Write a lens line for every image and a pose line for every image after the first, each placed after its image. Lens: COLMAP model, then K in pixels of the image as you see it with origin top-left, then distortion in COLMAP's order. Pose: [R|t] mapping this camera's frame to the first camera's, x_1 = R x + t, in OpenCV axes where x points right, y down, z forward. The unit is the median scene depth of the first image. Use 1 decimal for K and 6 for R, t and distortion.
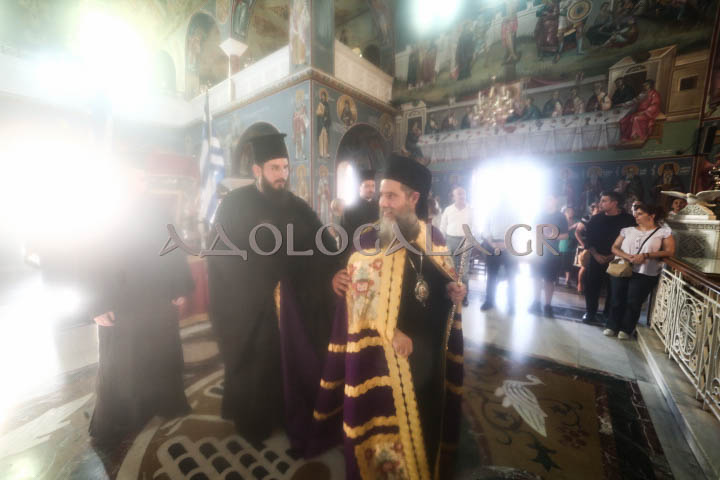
lens RADIAL K [[282.1, 0, 360.0], [0, 282.1, 240.0], [0, 0, 1]] dist [-0.076023, 0.020833]
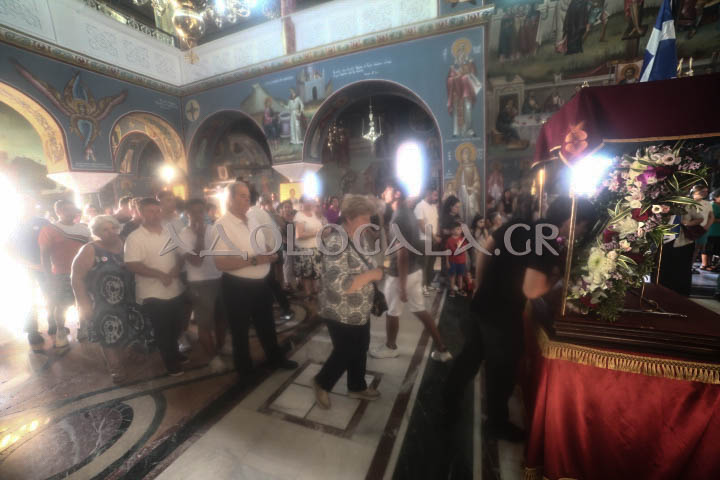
lens RADIAL K [[282.1, 0, 360.0], [0, 282.1, 240.0], [0, 0, 1]] dist [-0.076023, 0.020833]
pose [[0.967682, -0.073926, 0.241093, -0.545650], [0.064320, 0.996799, 0.047482, -0.055007], [-0.243832, -0.030440, 0.969340, 0.284115]]
